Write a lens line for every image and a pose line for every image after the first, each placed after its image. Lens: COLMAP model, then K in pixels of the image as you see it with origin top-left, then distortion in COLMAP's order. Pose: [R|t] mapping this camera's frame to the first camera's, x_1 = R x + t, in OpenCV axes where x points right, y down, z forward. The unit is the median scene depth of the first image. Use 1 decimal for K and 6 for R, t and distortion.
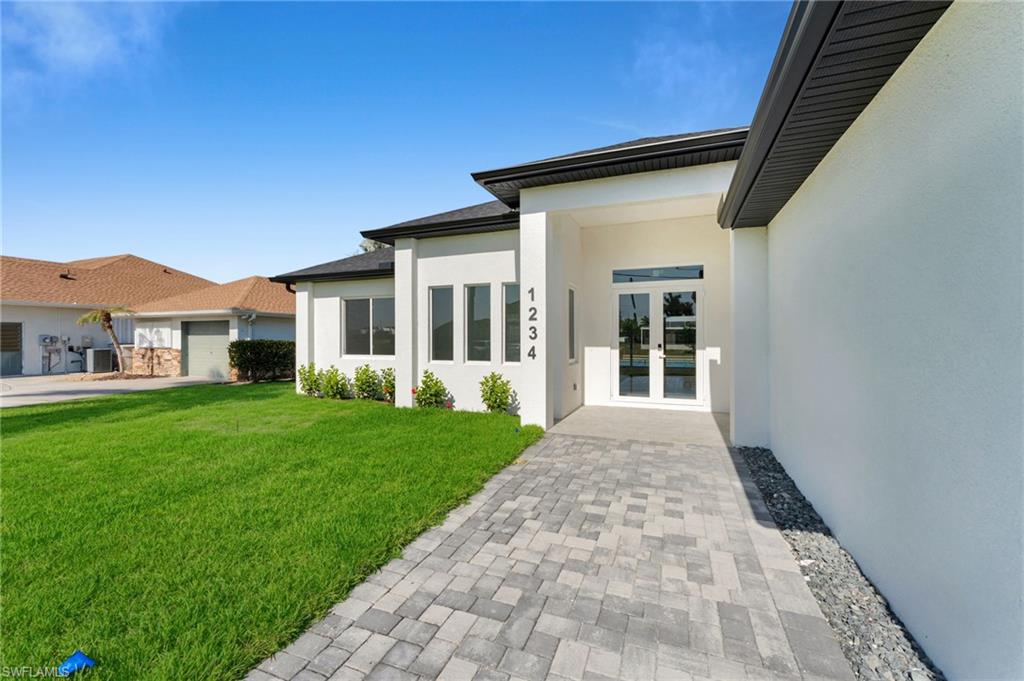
lens RADIAL K [[404.9, 0, 514.3], [0, 404.9, 341.8], [0, 0, 1]] dist [-0.000908, -0.000151]
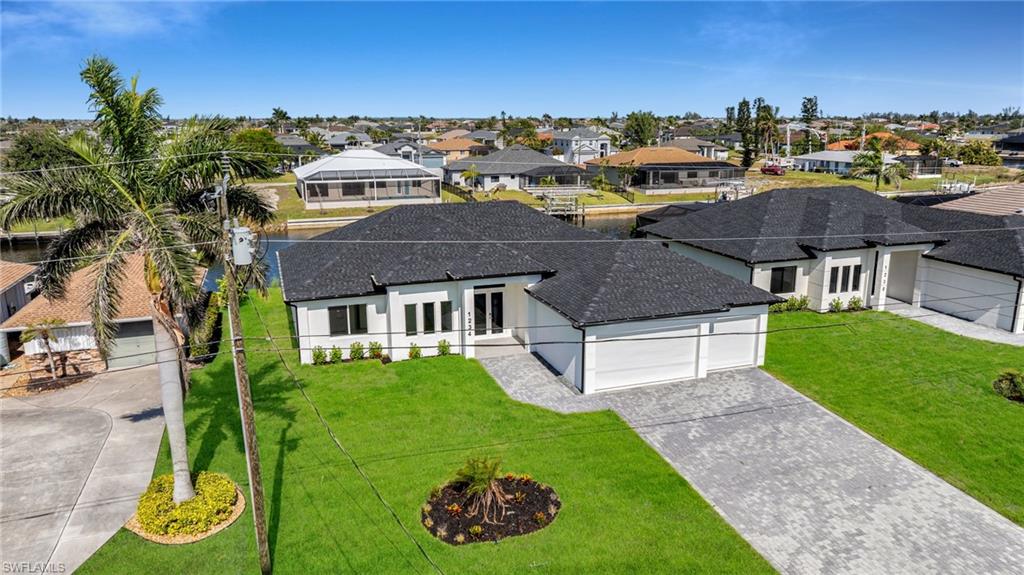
lens RADIAL K [[724.6, 0, 513.9], [0, 724.6, 287.8], [0, 0, 1]] dist [-0.003394, -0.001094]
pose [[0.752016, -0.146576, 0.642641, -2.225803], [-0.002400, 0.974346, 0.225042, -1.082031], [-0.659141, -0.170778, 0.732372, -2.171154]]
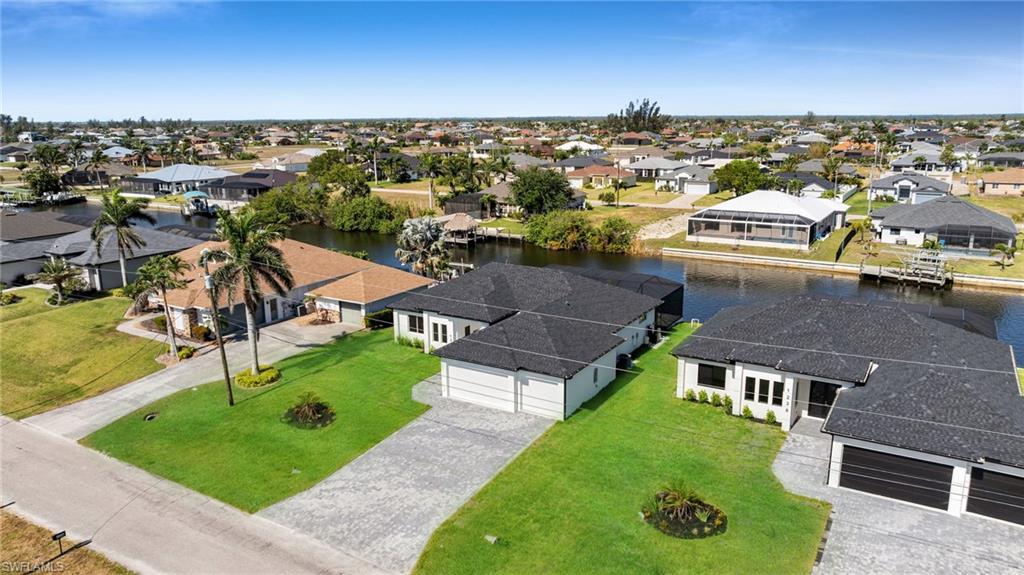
lens RADIAL K [[724.6, 0, 513.9], [0, 724.6, 287.8], [0, 0, 1]] dist [-0.003394, -0.001094]
pose [[0.986248, 0.037103, -0.161055, 1.584336], [0.001591, 0.972298, 0.233738, -1.997202], [0.165266, -0.230780, 0.958868, -5.180292]]
